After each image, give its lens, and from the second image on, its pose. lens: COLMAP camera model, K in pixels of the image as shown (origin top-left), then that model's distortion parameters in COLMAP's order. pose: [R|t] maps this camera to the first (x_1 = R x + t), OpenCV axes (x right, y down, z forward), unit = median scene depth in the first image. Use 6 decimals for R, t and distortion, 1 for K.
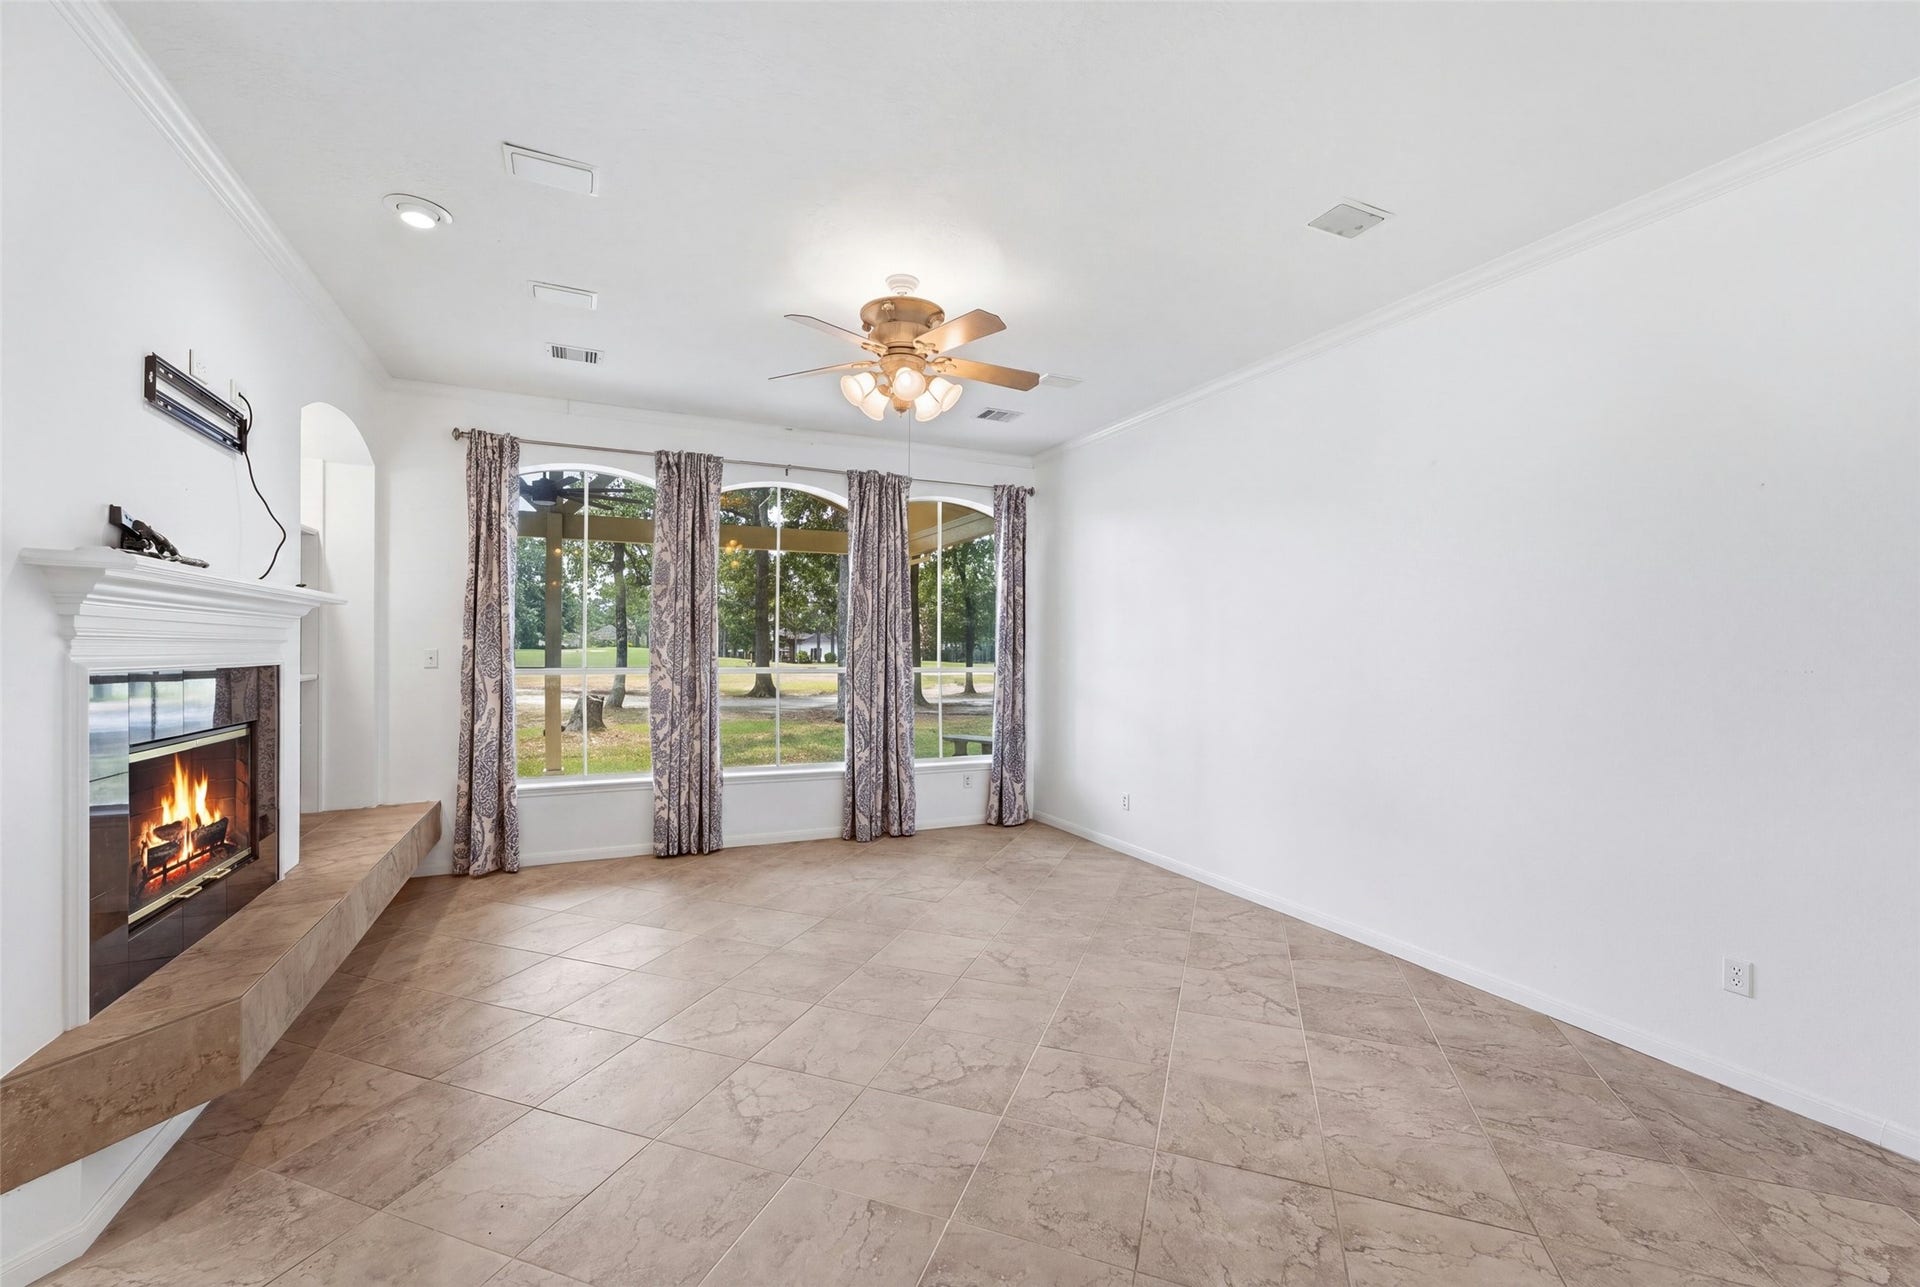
lens RADIAL K [[789.4, 0, 956.3], [0, 789.4, 640.5], [0, 0, 1]] dist [-0.023630, 0.002899]
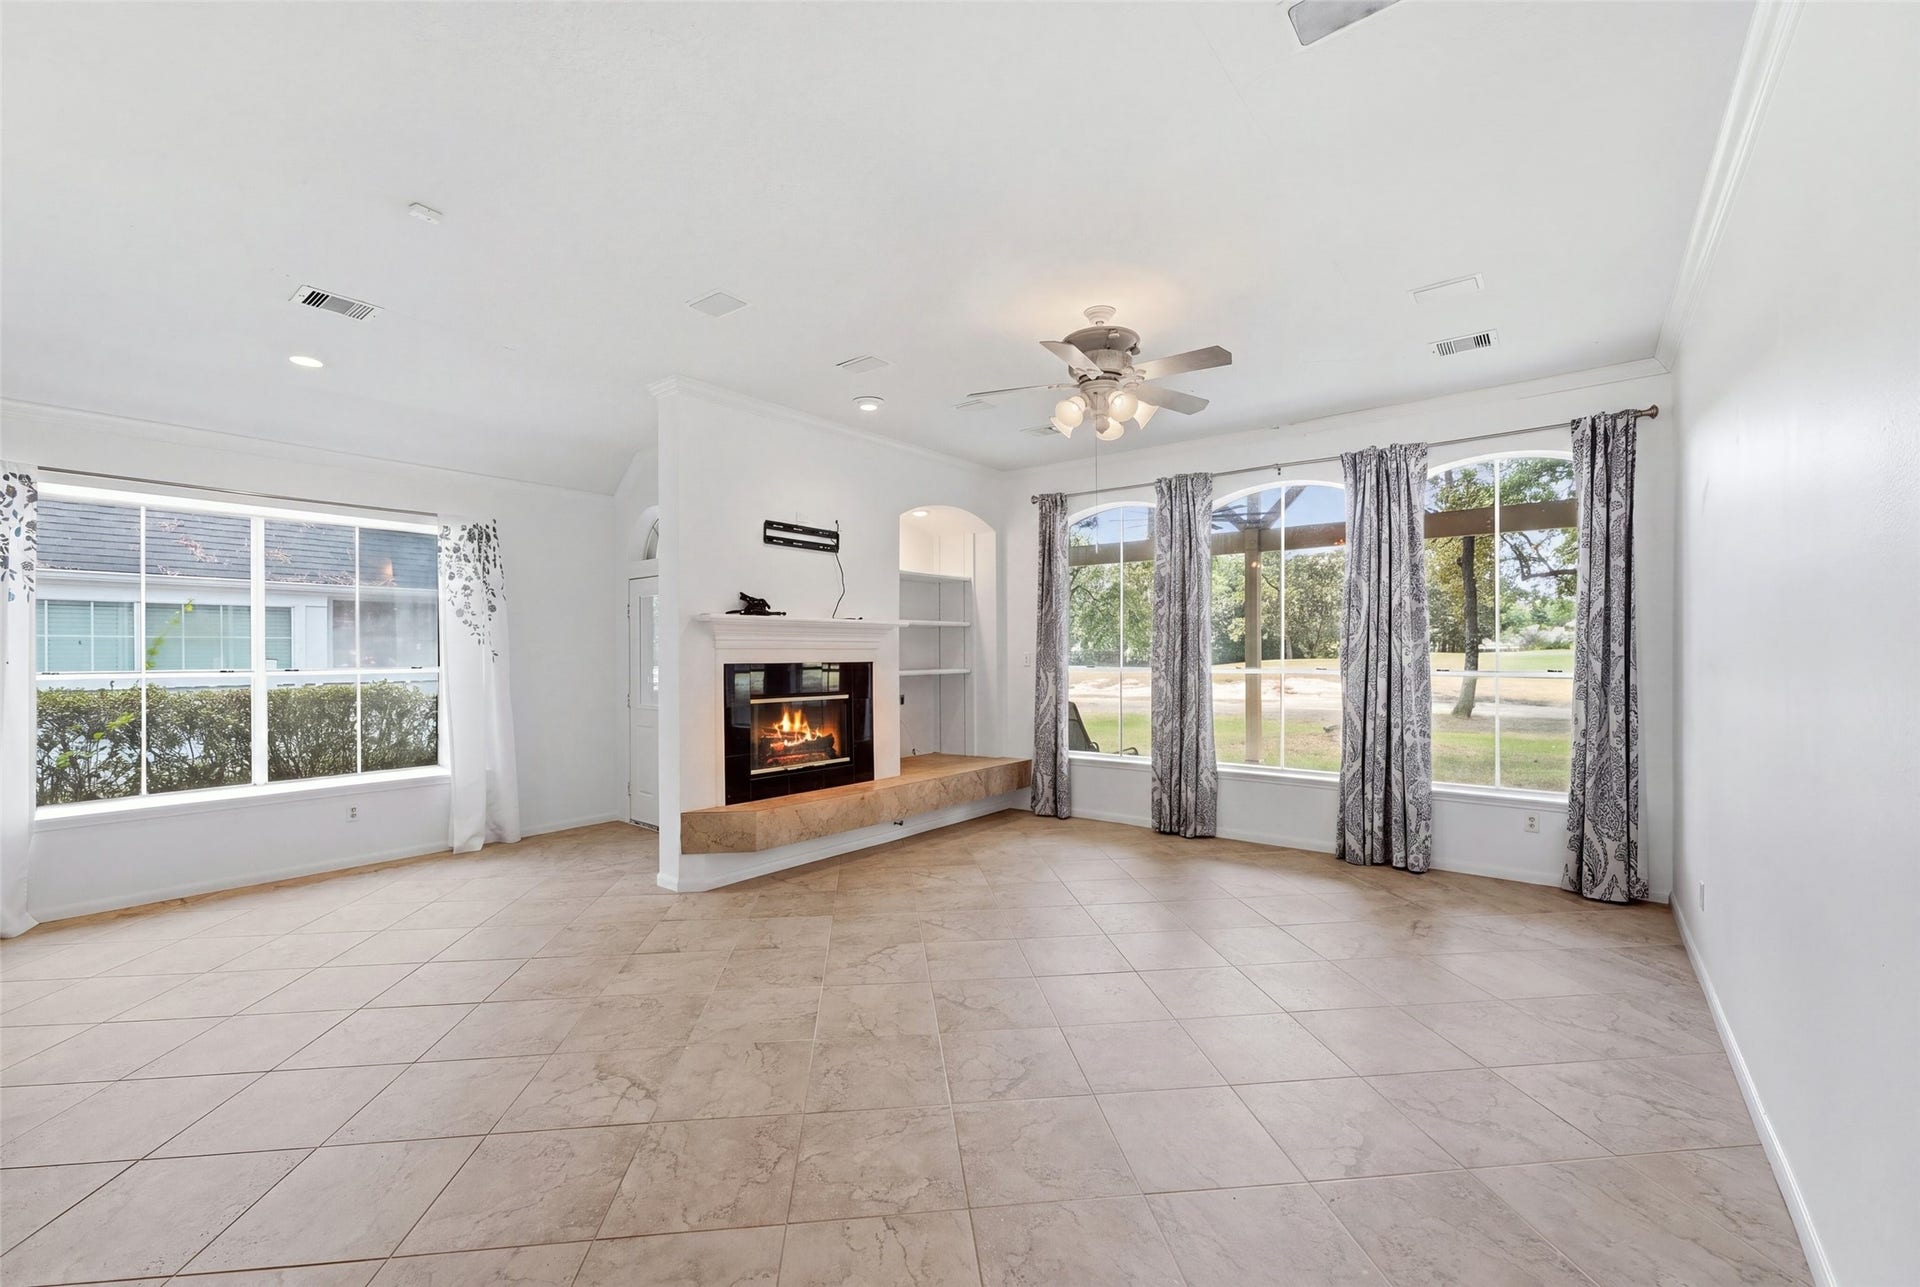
lens RADIAL K [[789.4, 0, 955.7], [0, 789.4, 660.0], [0, 0, 1]] dist [-0.023630, 0.002899]
pose [[0.424614, 0.003539, -0.905367, 0.548842], [0.015502, 0.999817, 0.011178, 0.004569], [0.905242, -0.018782, 0.424482, 0.236784]]
